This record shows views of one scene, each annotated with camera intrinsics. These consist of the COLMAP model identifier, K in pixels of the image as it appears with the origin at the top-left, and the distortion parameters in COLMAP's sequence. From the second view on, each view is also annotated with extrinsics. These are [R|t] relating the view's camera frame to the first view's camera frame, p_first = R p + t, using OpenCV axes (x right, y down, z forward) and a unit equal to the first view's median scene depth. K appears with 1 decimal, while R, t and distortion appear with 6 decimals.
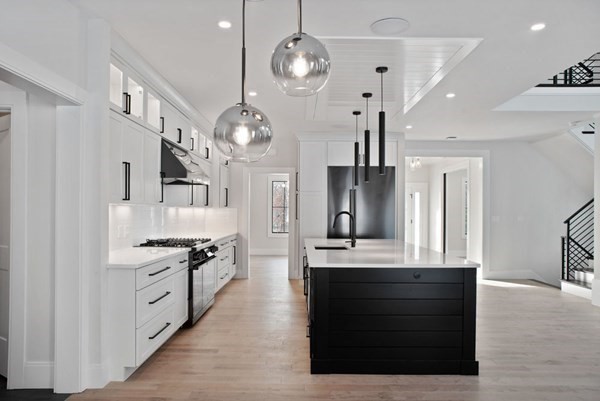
lens RADIAL K [[409.3, 0, 298.9], [0, 409.3, 214.3], [0, 0, 1]] dist [-0.031859, 0.001443]
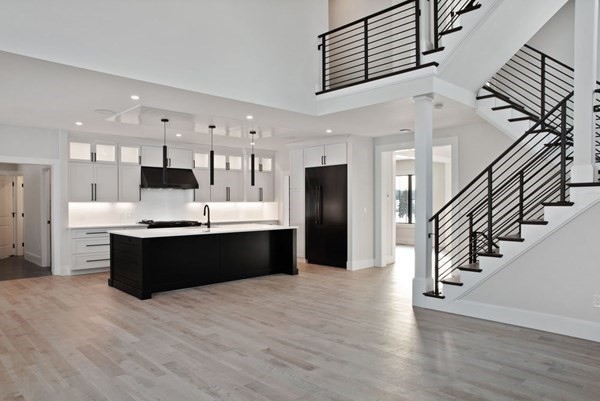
lens RADIAL K [[420.1, 0, 300.0], [0, 420.1, 200.5], [0, 0, 1]] dist [-0.003143, 0.030214]
pose [[0.698595, -0.009355, -0.715456, 1.962170], [-0.000062, 0.999914, -0.013135, -0.004620], [0.715517, 0.009221, 0.698534, 0.194569]]
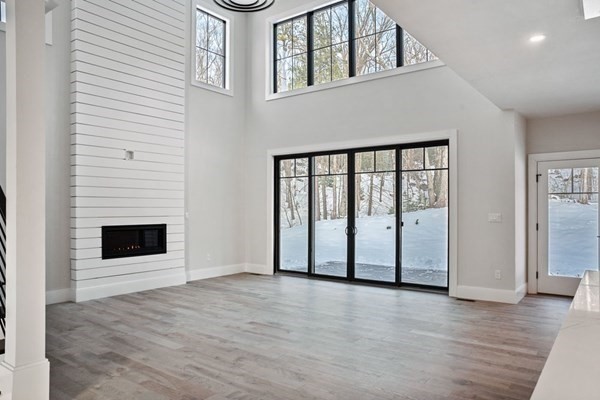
lens RADIAL K [[413.9, 0, 300.0], [0, 413.9, 200.0], [0, 0, 1]] dist [-0.076885, 0.001180]
pose [[-0.803778, 0.008859, 0.594863, 0.399491], [0.000875, 0.999906, -0.013709, -0.016464], [-0.594928, -0.010498, -0.803710, 1.832120]]
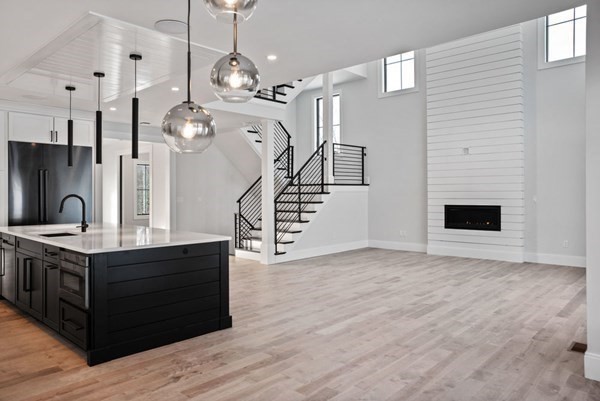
lens RADIAL K [[413.9, 0, 300.0], [0, 413.9, 200.5], [0, 0, 1]] dist [-0.076885, 0.001180]
pose [[0.665323, -0.019206, 0.746309, -0.287763], [0.010481, 0.999811, 0.016387, -0.005804], [-0.746482, -0.003081, 0.665398, 0.010508]]
